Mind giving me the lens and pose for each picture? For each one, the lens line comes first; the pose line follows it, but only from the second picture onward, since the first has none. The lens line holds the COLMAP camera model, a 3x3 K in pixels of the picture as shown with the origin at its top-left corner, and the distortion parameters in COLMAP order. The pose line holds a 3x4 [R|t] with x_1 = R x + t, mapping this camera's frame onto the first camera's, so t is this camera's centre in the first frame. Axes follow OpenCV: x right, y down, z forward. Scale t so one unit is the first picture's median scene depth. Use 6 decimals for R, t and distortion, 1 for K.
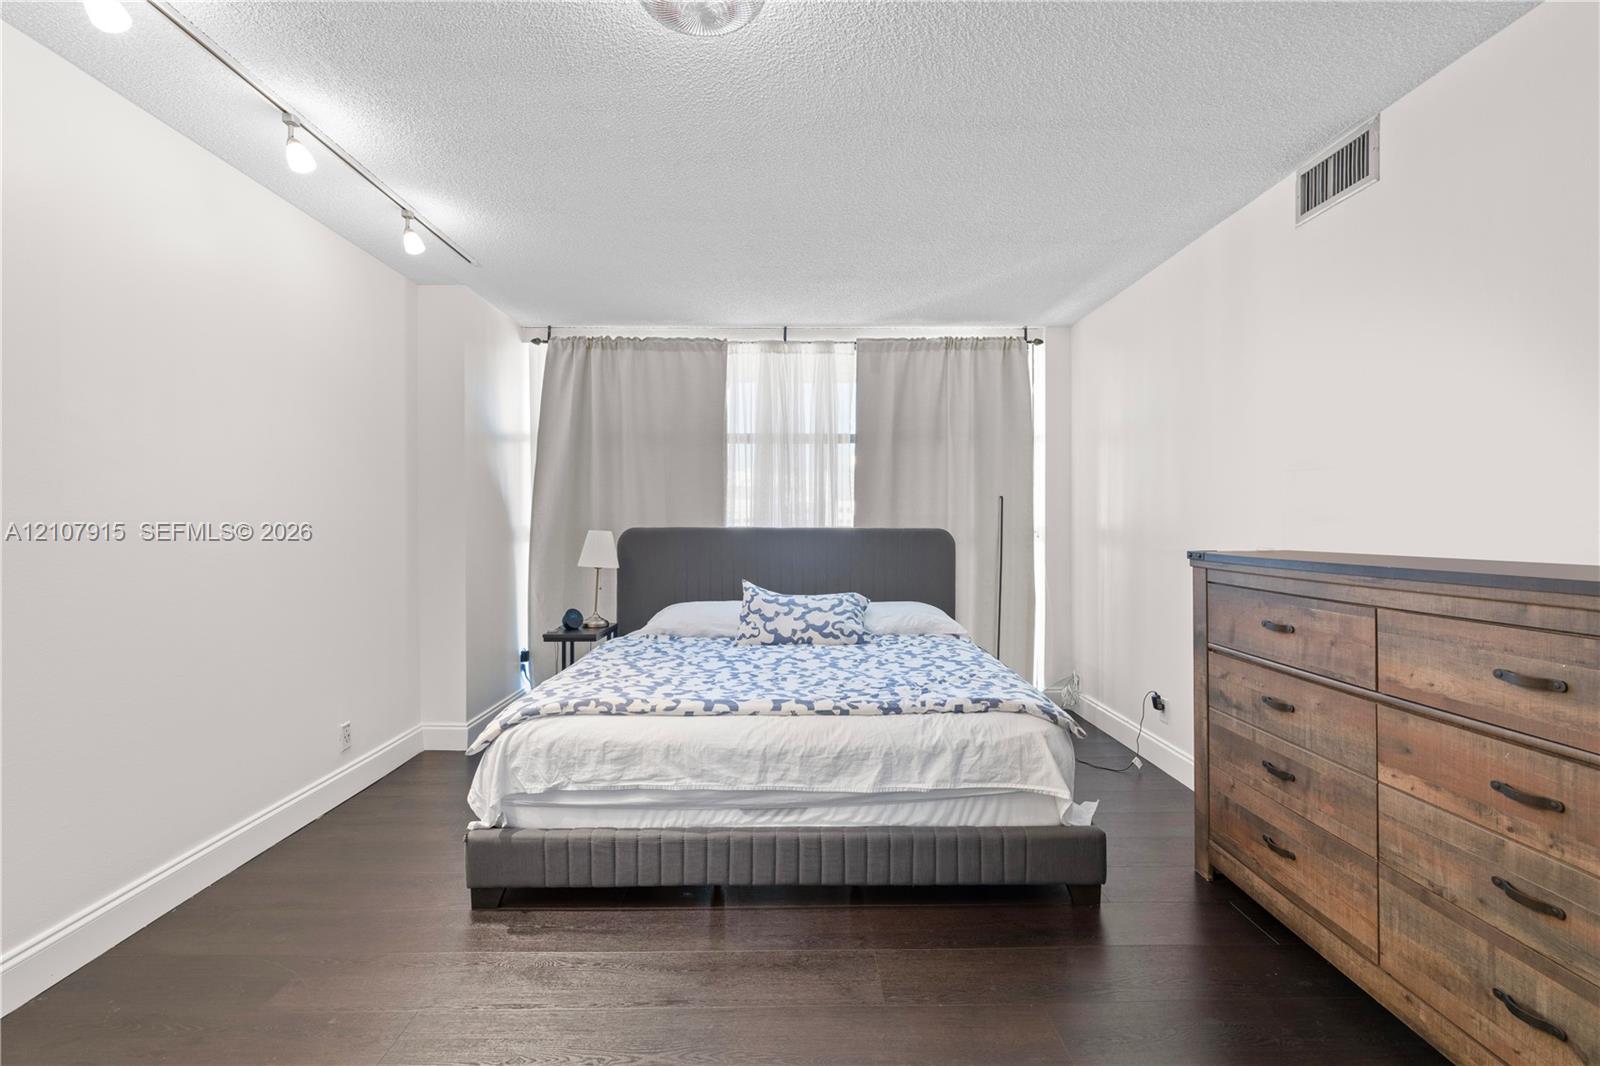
lens RADIAL K [[716.5, 0, 803.5], [0, 716.5, 535.5], [0, 0, 1]] dist [-0.007655, 0.002696]
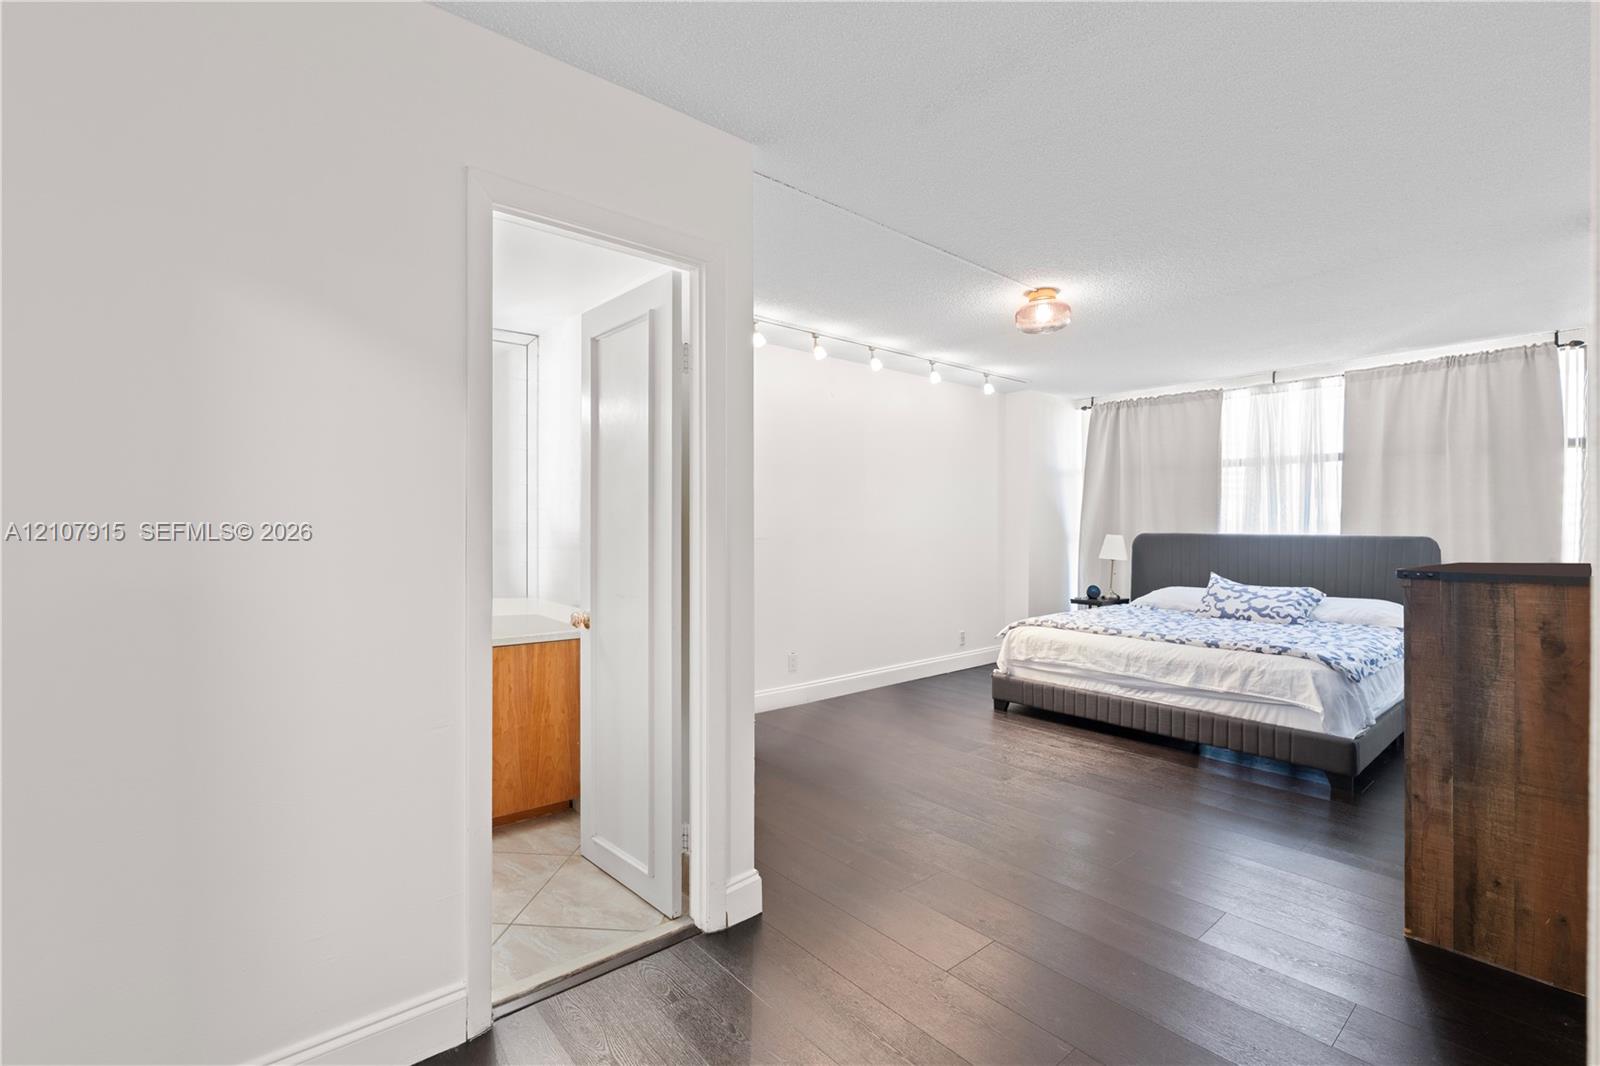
lens RADIAL K [[716.5, 0, 801.7], [0, 716.5, 530.5], [0, 0, 1]] dist [-0.007655, 0.002696]
pose [[0.638161, 0.006669, -0.769874, 0.797443], [-0.012845, 0.999916, -0.001986, -0.008070], [0.769796, 0.011156, 0.638193, -0.810098]]
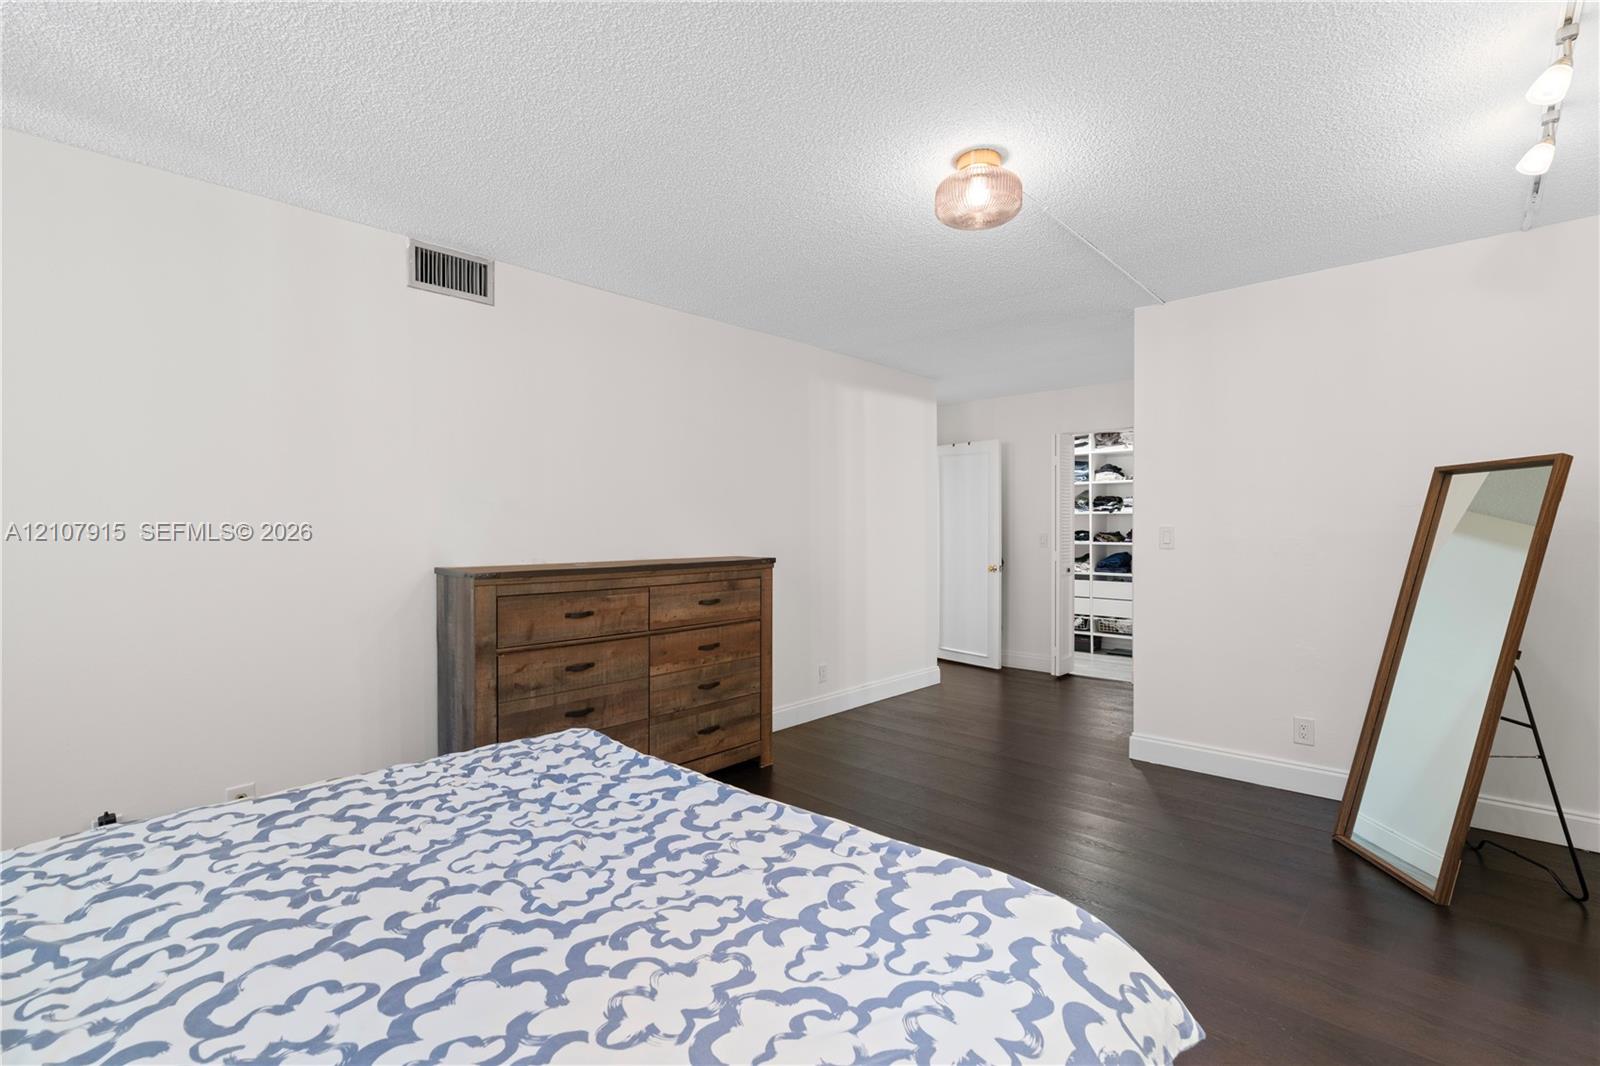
lens RADIAL K [[716.5, 0, 800.4], [0, 716.5, 530.7], [0, 0, 1]] dist [-0.007655, 0.002696]
pose [[-0.718981, 0.003272, 0.695022, -0.607863], [0.016826, 0.999778, 0.012699, -0.049467], [-0.694826, 0.020825, -0.718876, 1.531336]]
